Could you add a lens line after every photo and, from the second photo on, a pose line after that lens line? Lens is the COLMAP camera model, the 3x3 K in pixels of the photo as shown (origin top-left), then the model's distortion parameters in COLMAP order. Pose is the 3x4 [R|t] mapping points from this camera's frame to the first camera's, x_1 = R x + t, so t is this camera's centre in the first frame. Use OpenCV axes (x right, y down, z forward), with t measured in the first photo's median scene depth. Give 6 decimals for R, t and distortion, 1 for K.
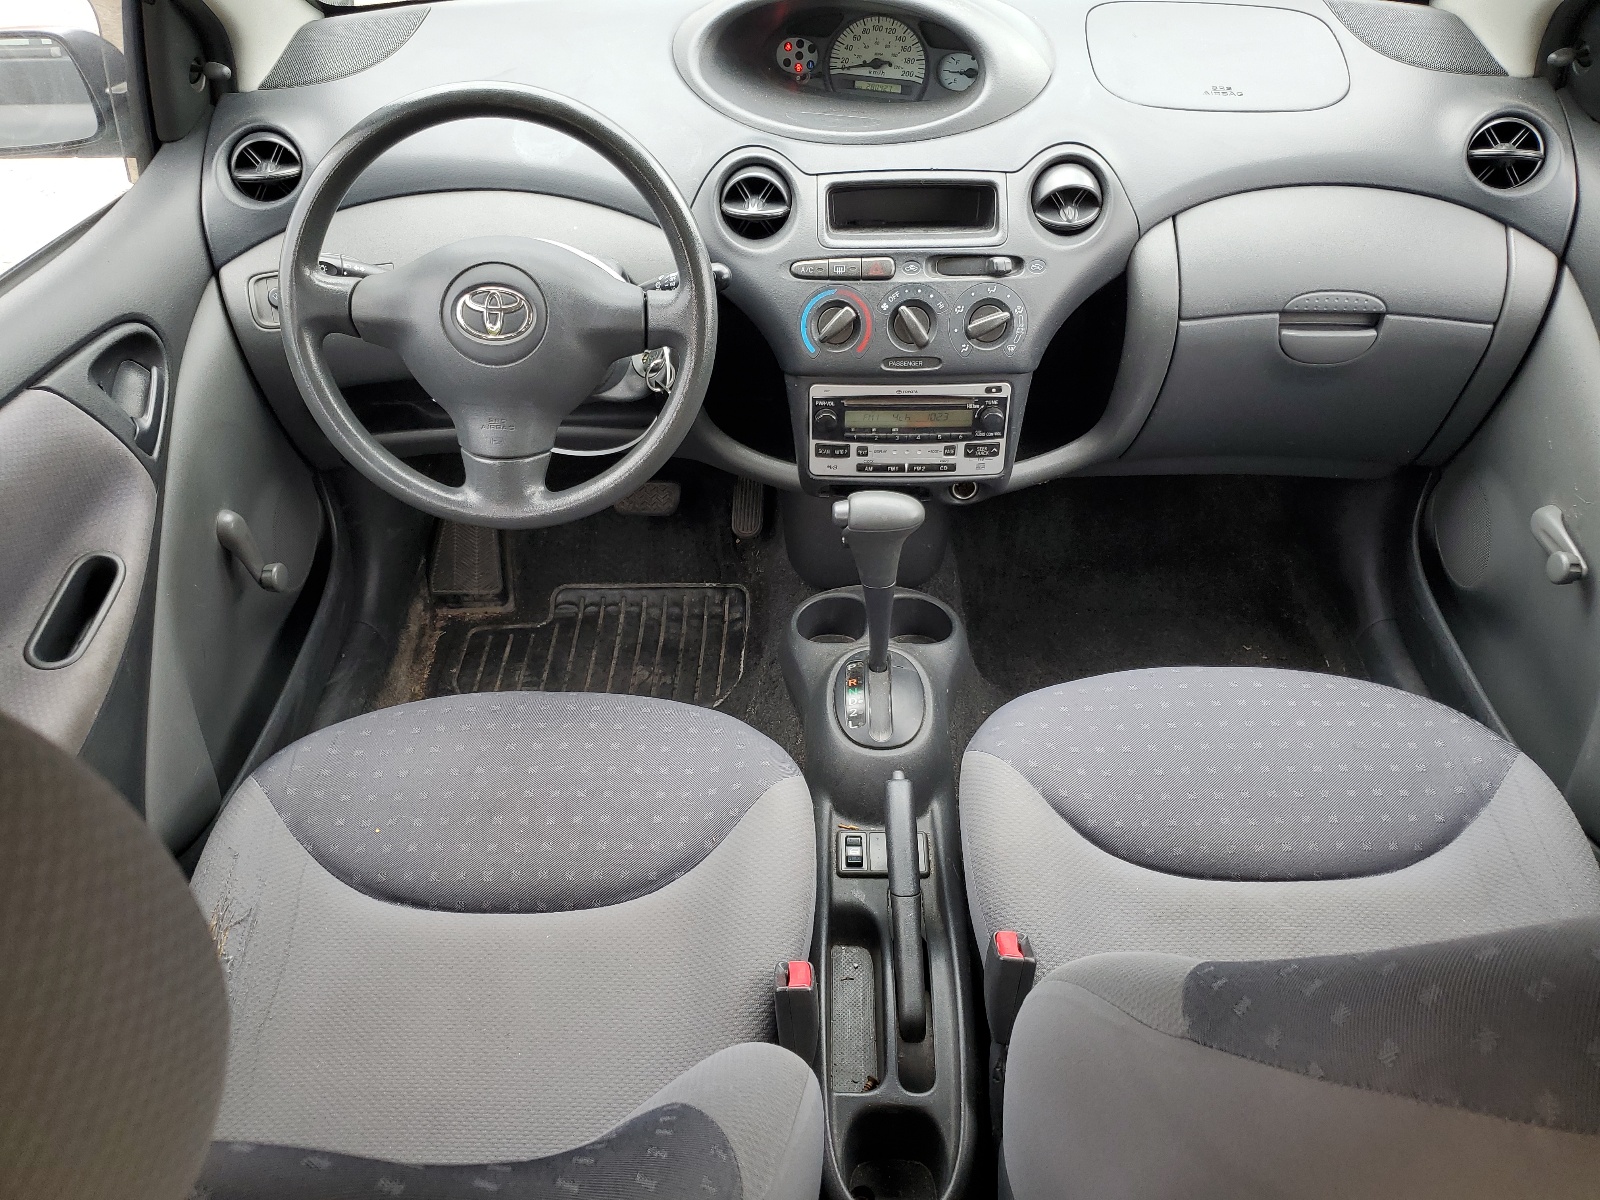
lens RADIAL K [[1218.2, 0, 800.2], [0, 1218.2, 600.0], [0, 0, 1]] dist [0.000217, -0.000793]
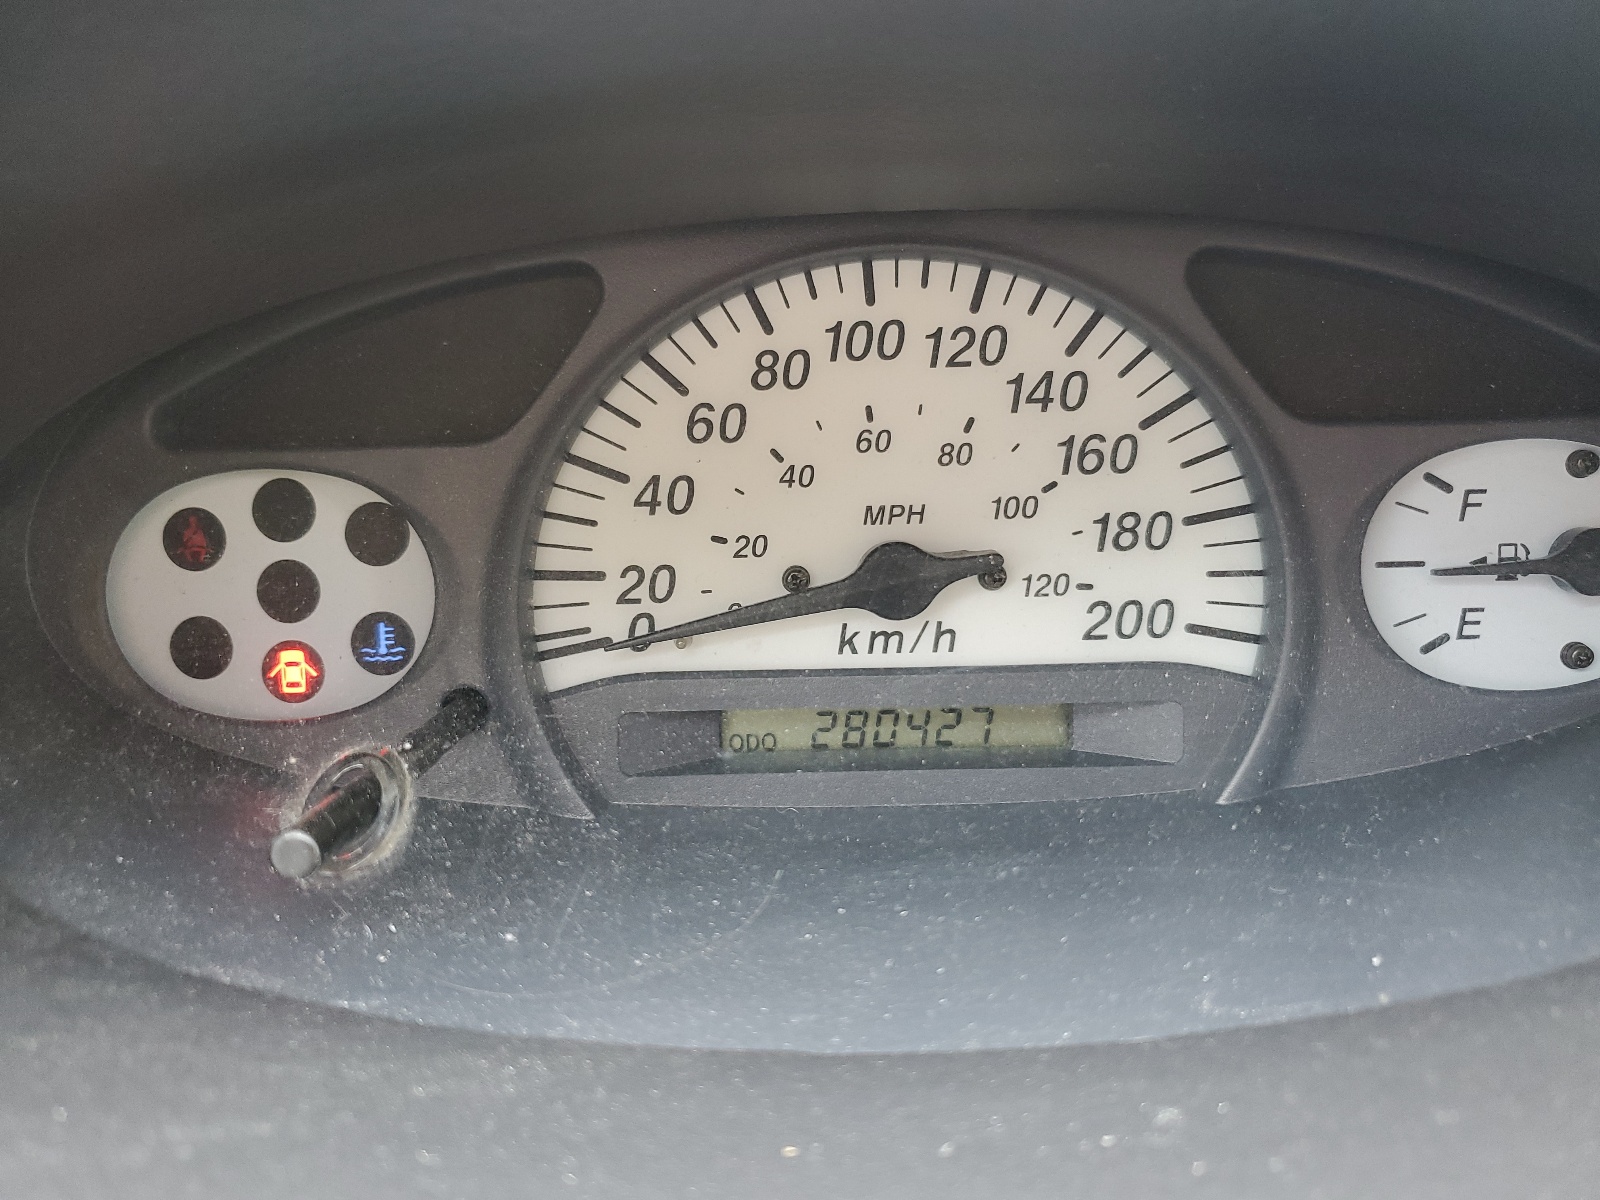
lens RADIAL K [[1218.2, 0, 799.9], [0, 1218.2, 600.2], [0, 0, 1]] dist [0.000217, -0.000793]
pose [[0.952284, -0.114256, 0.283021, 0.014799], [0.217613, 0.904362, -0.367116, -0.390732], [-0.214008, 0.411187, 0.886073, 0.883396]]
